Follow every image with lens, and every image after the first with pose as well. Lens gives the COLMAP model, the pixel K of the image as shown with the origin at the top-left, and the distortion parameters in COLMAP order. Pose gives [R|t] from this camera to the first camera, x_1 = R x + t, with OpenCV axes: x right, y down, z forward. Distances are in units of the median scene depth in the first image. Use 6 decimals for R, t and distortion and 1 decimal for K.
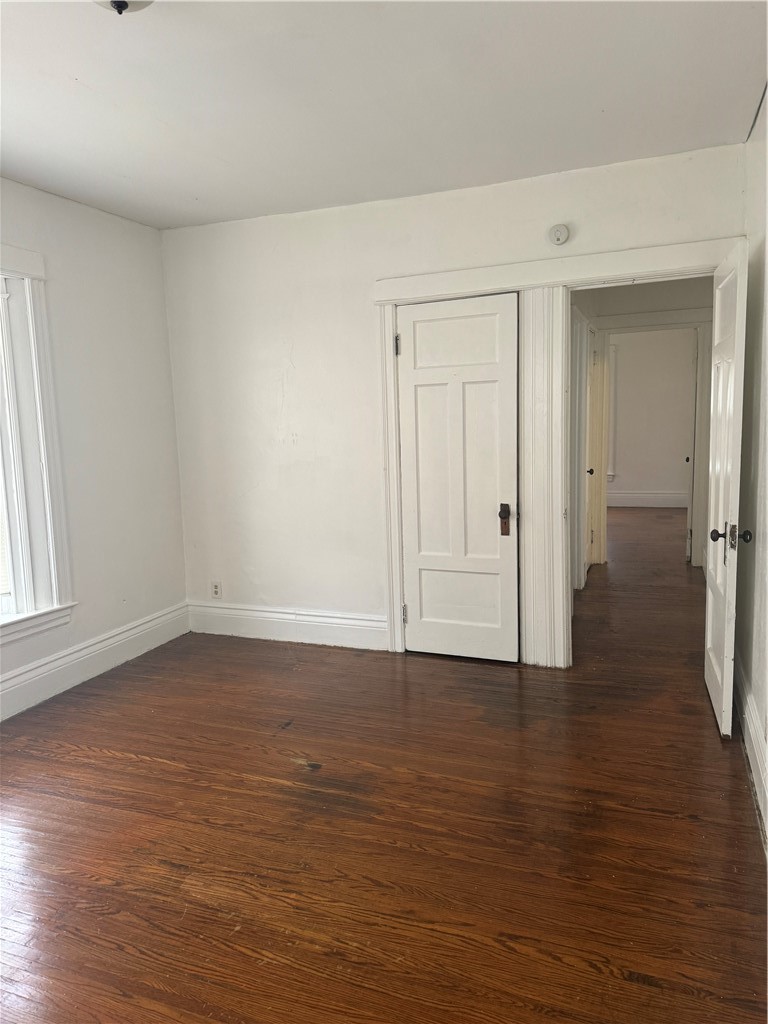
lens RADIAL K [[720.5, 0, 383.0], [0, 720.5, 511.4], [0, 0, 1]] dist [0.006432, 0.001470]
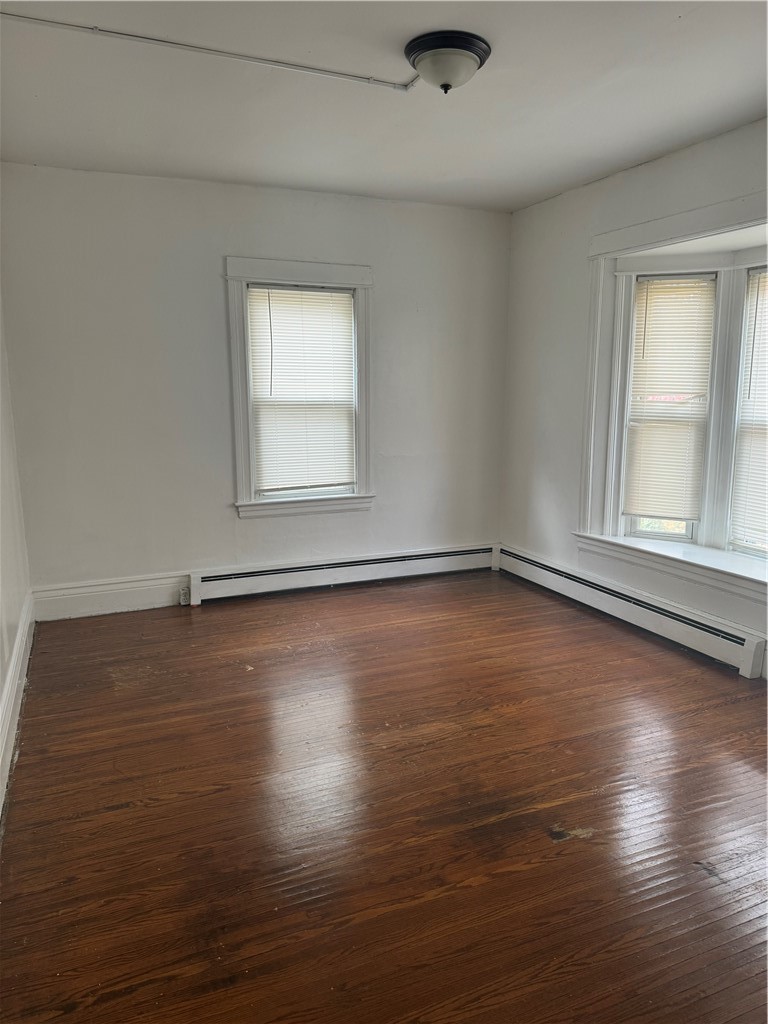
lens RADIAL K [[720.5, 0, 384.1], [0, 720.5, 506.4], [0, 0, 1]] dist [0.006432, 0.001470]
pose [[-0.720437, 0.151259, -0.676824, 0.644313], [-0.069604, 0.955228, 0.287567, -0.245022], [0.690019, 0.254283, -0.677653, 1.641088]]
